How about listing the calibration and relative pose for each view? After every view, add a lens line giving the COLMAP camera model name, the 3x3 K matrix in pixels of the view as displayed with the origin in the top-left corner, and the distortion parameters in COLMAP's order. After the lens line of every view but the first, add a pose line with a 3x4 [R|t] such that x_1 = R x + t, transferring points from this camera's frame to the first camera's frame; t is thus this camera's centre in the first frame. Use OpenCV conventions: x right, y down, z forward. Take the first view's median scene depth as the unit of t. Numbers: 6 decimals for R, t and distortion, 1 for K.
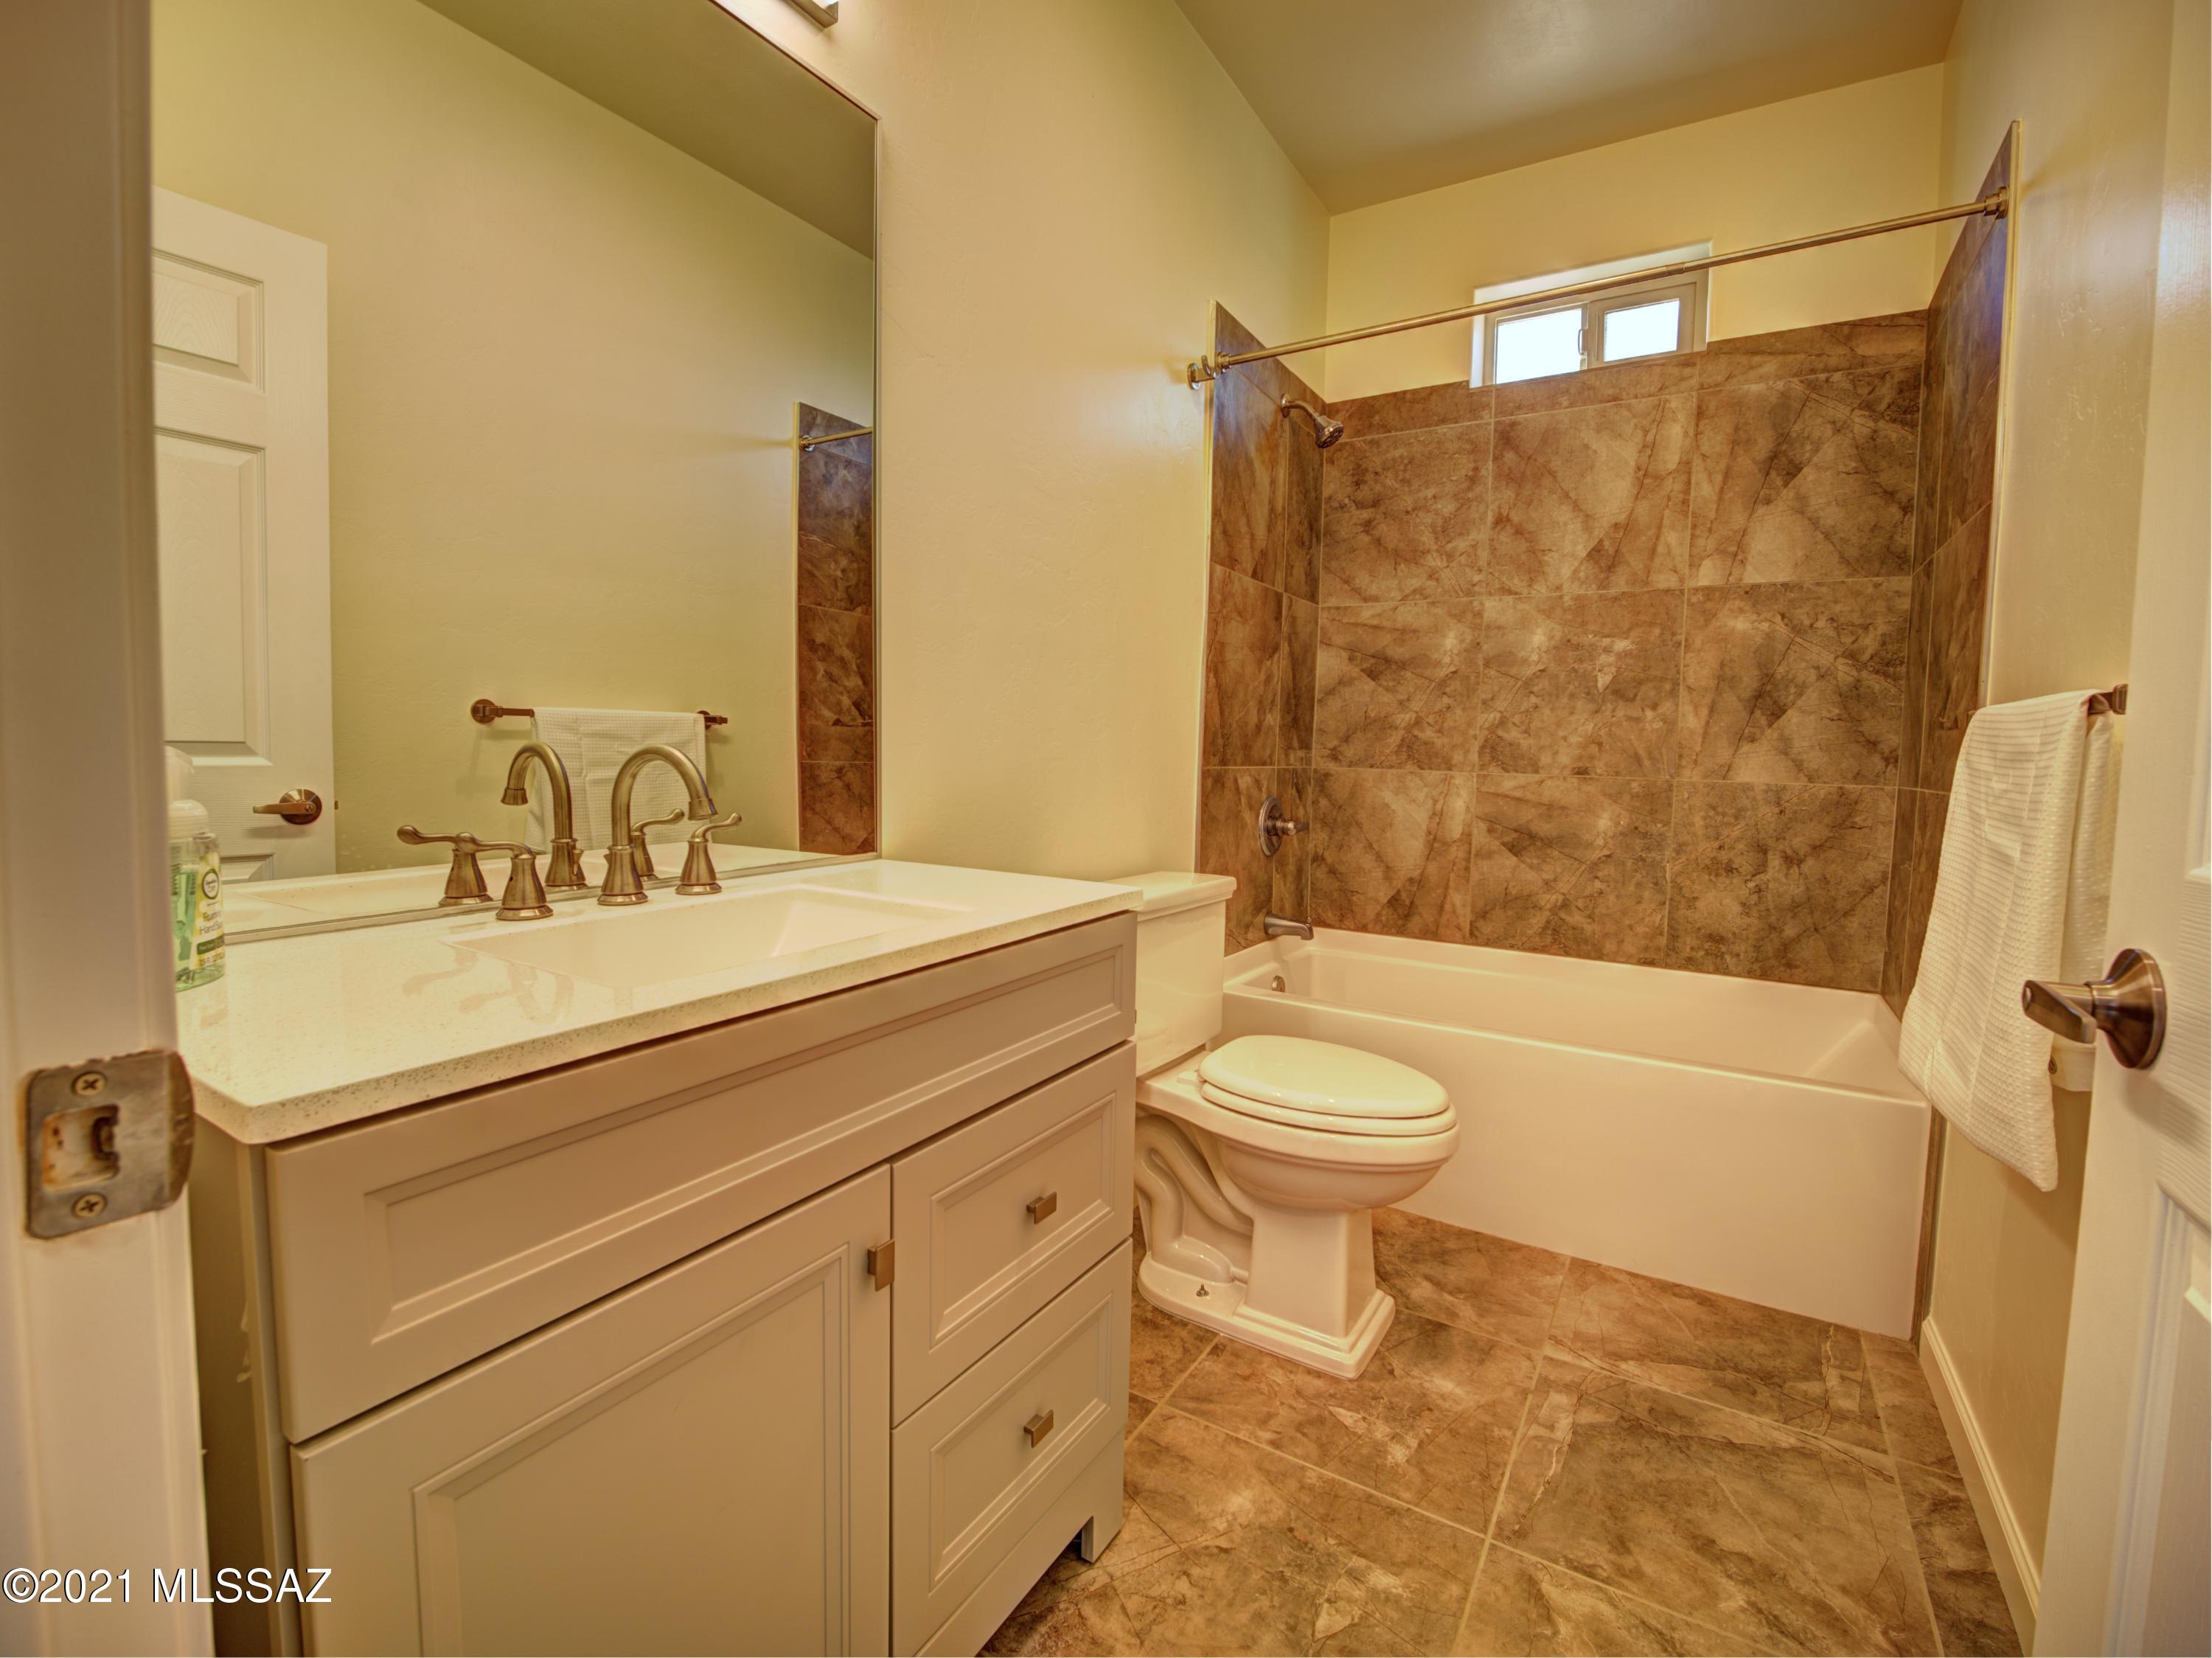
lens RADIAL K [[1015.0, 0, 1099.2], [0, 1015.0, 821.5], [0, 0, 1]] dist [-0.027678, 0.001133]
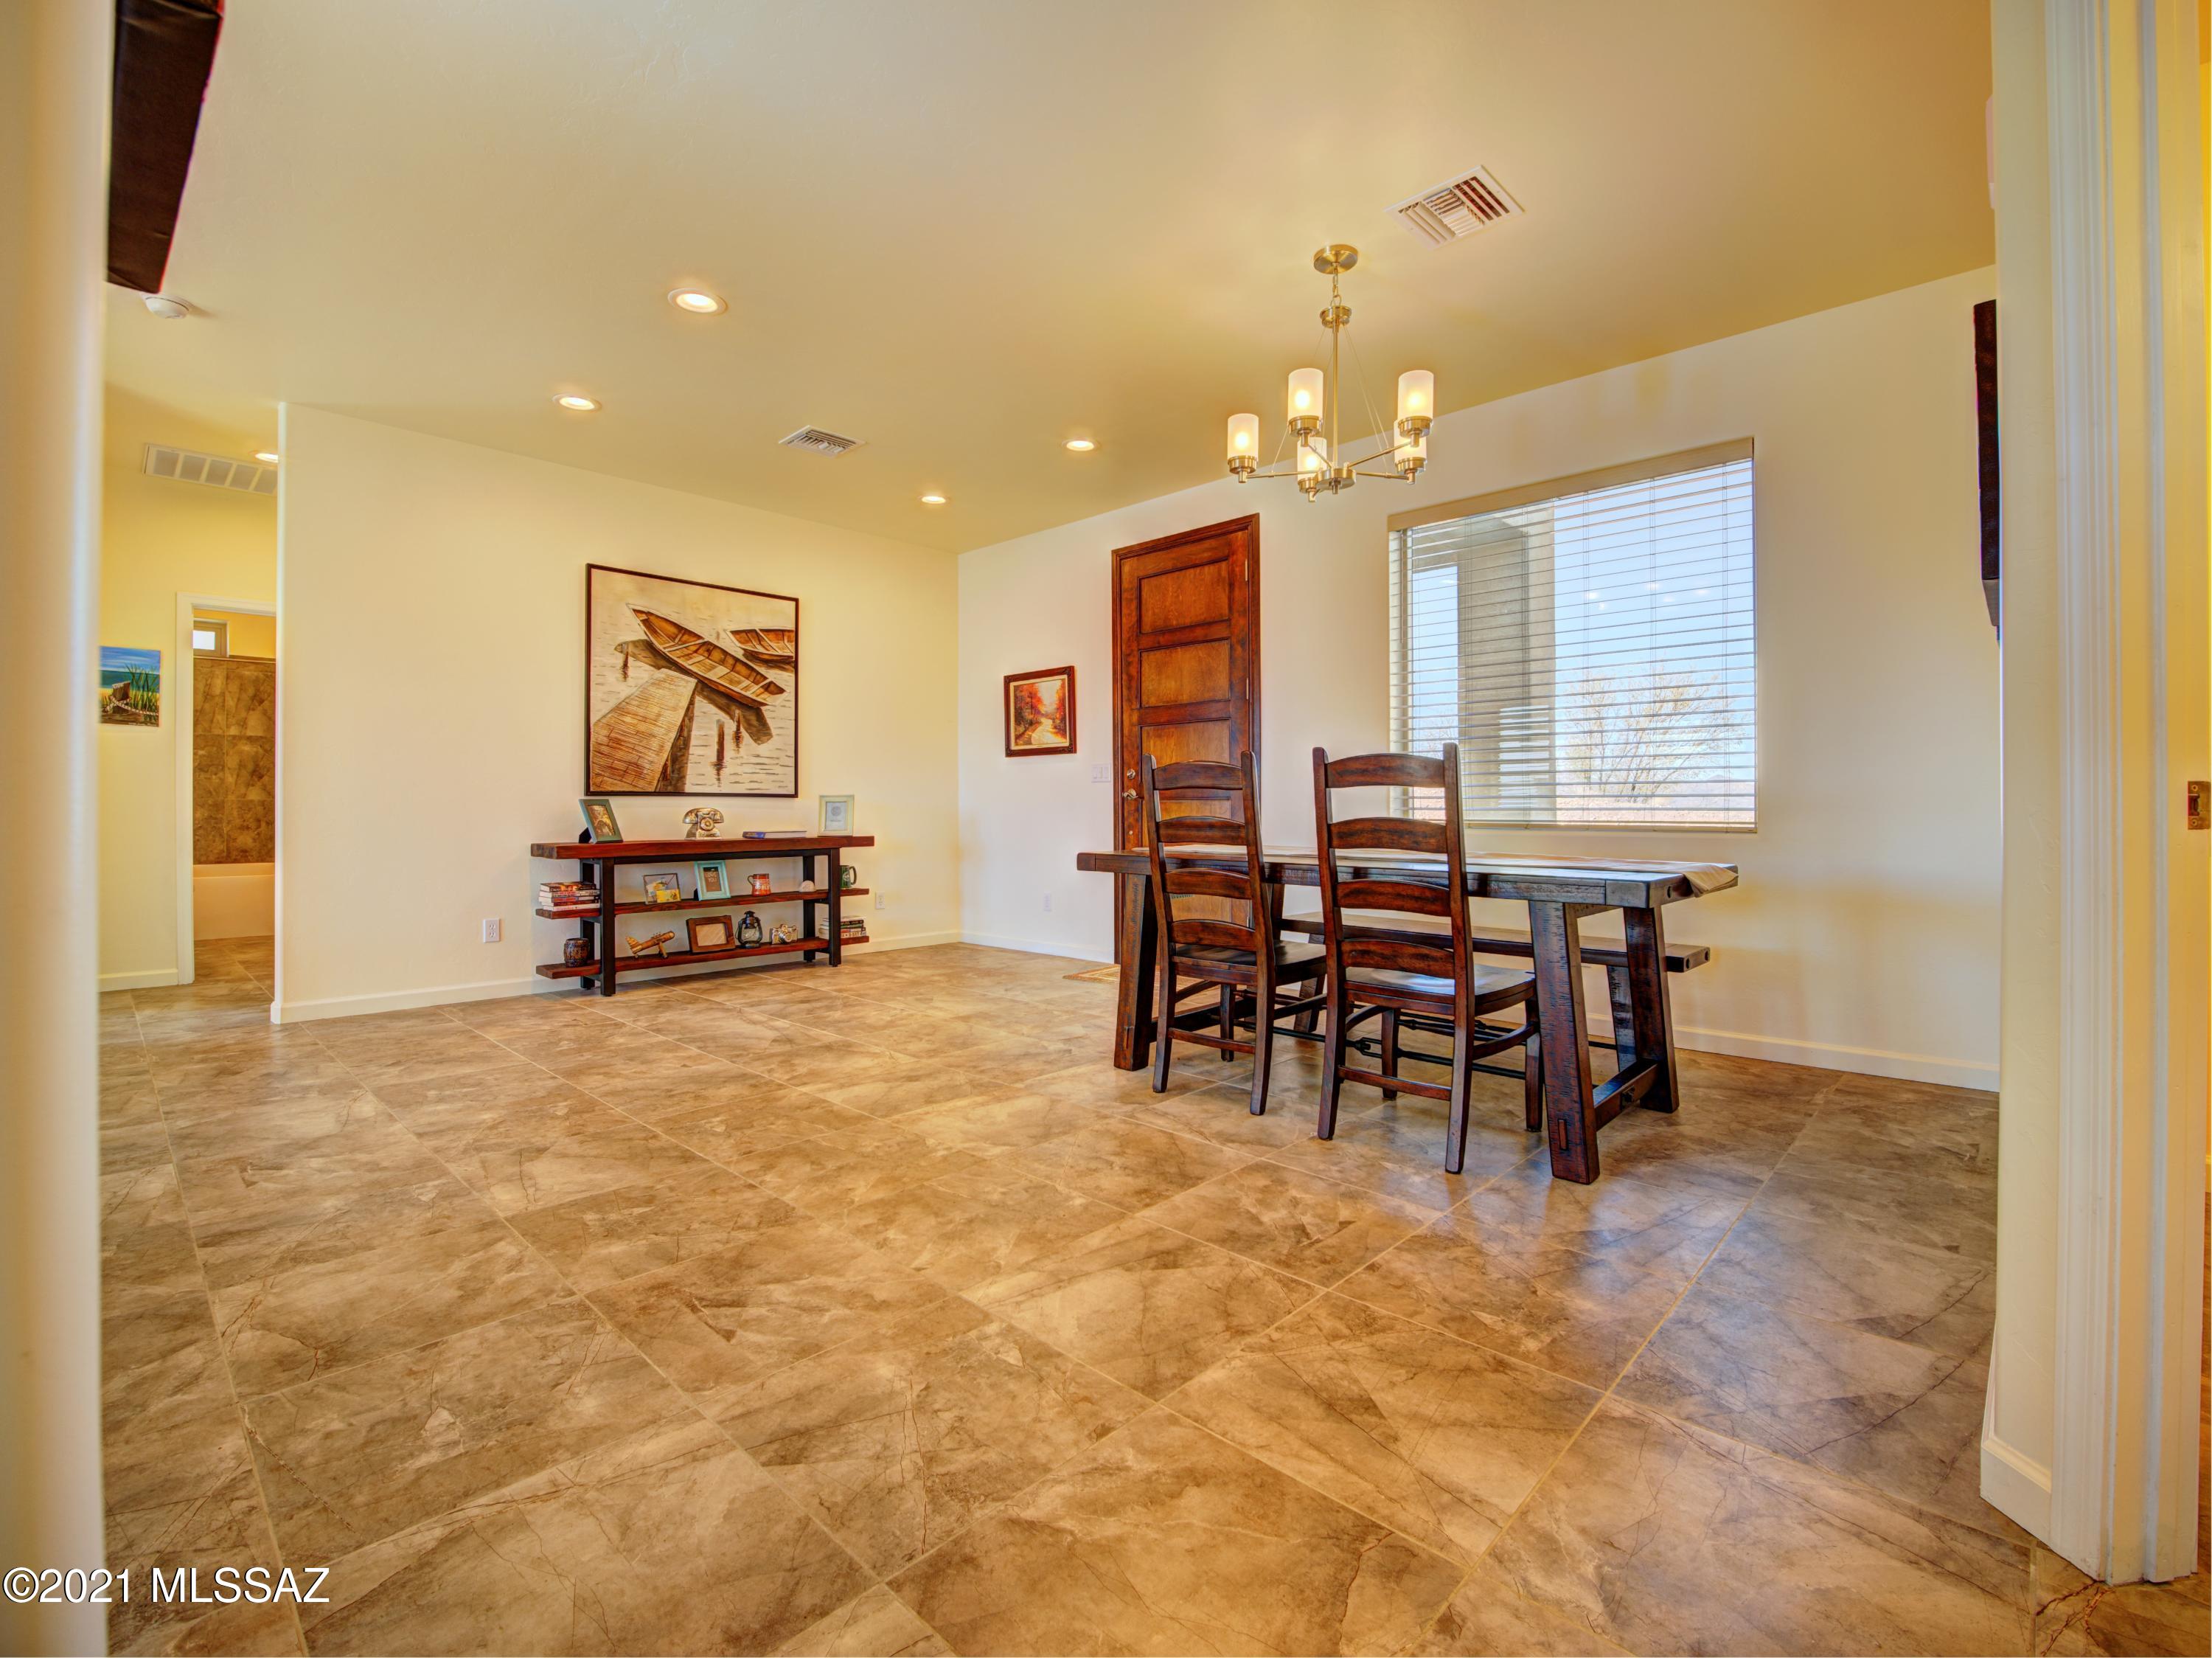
lens RADIAL K [[1015.0, 0, 1096.6], [0, 1015.0, 813.6], [0, 0, 1]] dist [-0.027678, 0.001133]
pose [[0.214649, -0.021629, 0.976452, -1.763070], [0.073567, 0.997273, 0.005918, 0.175500], [-0.973917, 0.070564, 0.215655, -2.158647]]
